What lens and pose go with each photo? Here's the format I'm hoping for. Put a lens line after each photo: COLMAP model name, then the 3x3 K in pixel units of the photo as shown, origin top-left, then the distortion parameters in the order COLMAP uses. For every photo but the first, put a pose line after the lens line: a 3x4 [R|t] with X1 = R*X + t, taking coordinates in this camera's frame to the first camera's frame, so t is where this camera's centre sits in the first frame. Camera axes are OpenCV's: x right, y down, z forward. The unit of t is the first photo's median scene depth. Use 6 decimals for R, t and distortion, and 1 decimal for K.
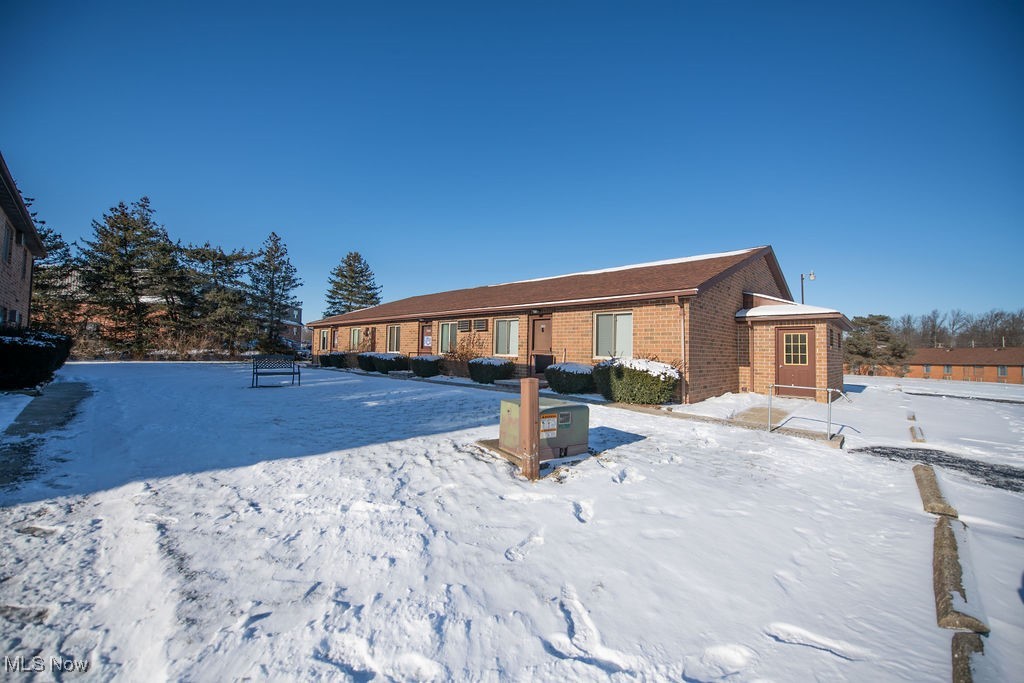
lens RADIAL K [[407.4, 0, 512.0], [0, 407.4, 341.5], [0, 0, 1]] dist [-0.023724, -0.000117]
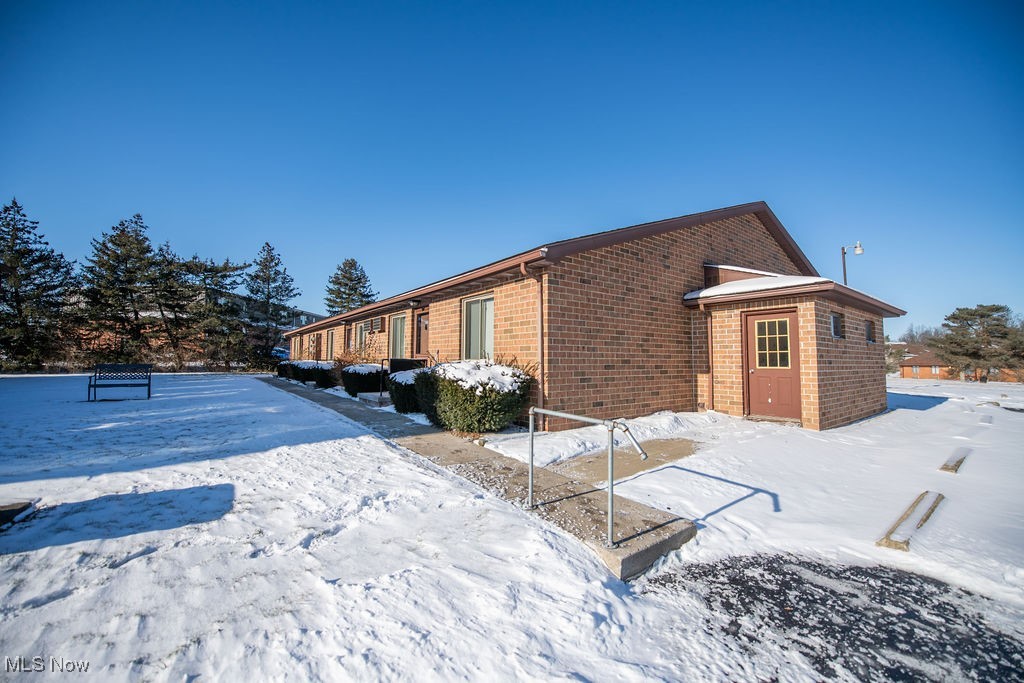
lens RADIAL K [[407.4, 0, 512.0], [0, 407.4, 341.5], [0, 0, 1]] dist [-0.023724, -0.000117]
pose [[0.986283, -0.022898, -0.163466, 0.360882], [0.019327, 0.999539, -0.023403, 0.019757], [0.163926, 0.019922, 0.986271, 0.266441]]
